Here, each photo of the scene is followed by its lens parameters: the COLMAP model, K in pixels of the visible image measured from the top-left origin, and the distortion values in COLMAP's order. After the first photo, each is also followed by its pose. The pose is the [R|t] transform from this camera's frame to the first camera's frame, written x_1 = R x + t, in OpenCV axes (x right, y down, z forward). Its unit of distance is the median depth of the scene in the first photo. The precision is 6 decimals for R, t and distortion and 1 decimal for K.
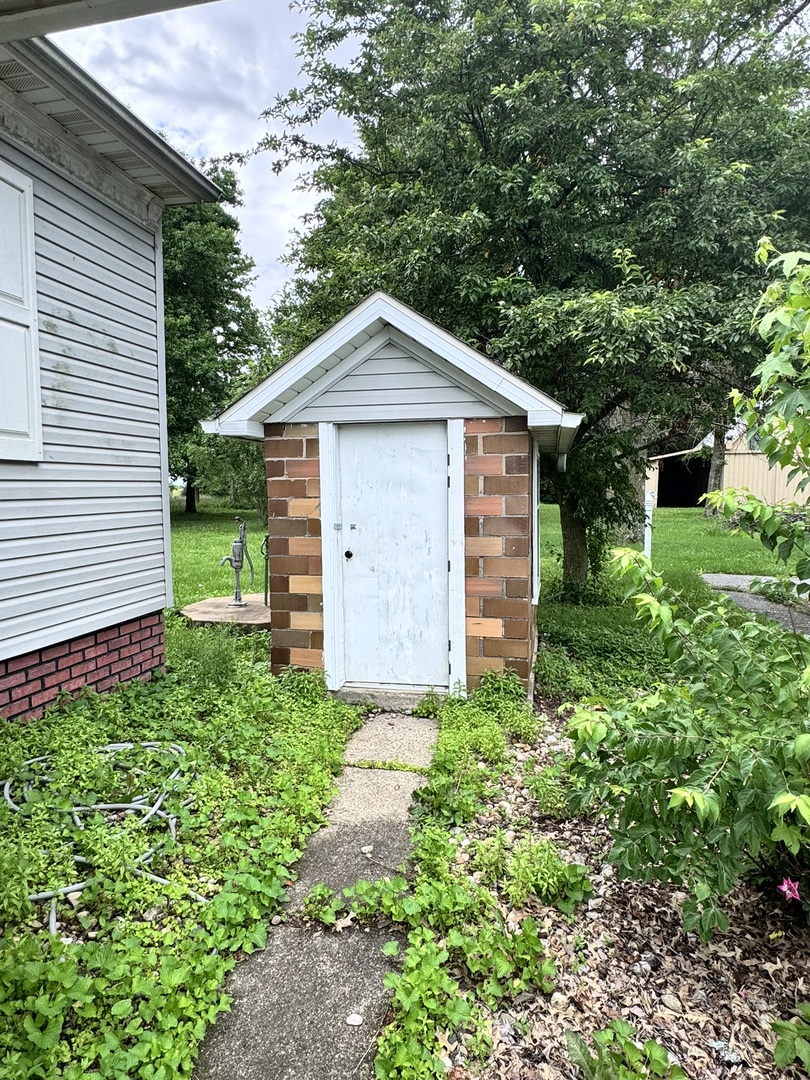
lens RADIAL K [[654.2, 0, 402.6], [0, 654.2, 540.8], [0, 0, 1]] dist [0.000369, -0.000659]
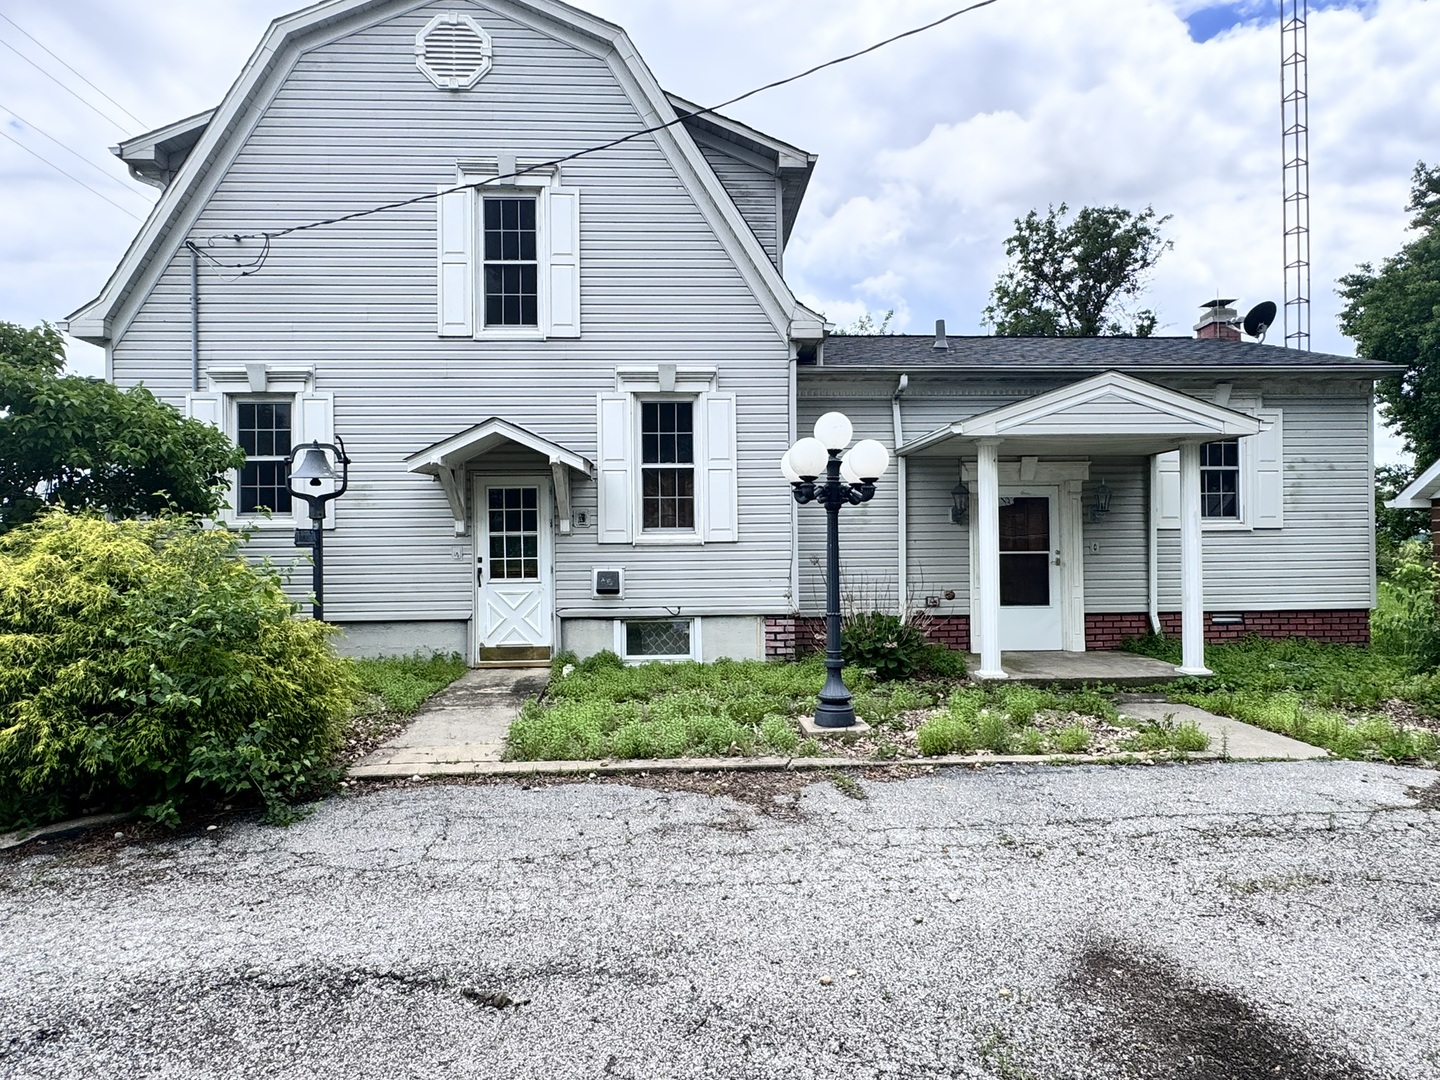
lens RADIAL K [[872.3, 0, 725.1], [0, 872.3, 537.7], [0, 0, 1]] dist [0.000369, -0.000659]
pose [[0.273829, -0.011763, -0.961706, 1.781227], [-0.072811, 0.996802, -0.032924, 0.150151], [0.959018, 0.079038, 0.272097, -1.630605]]
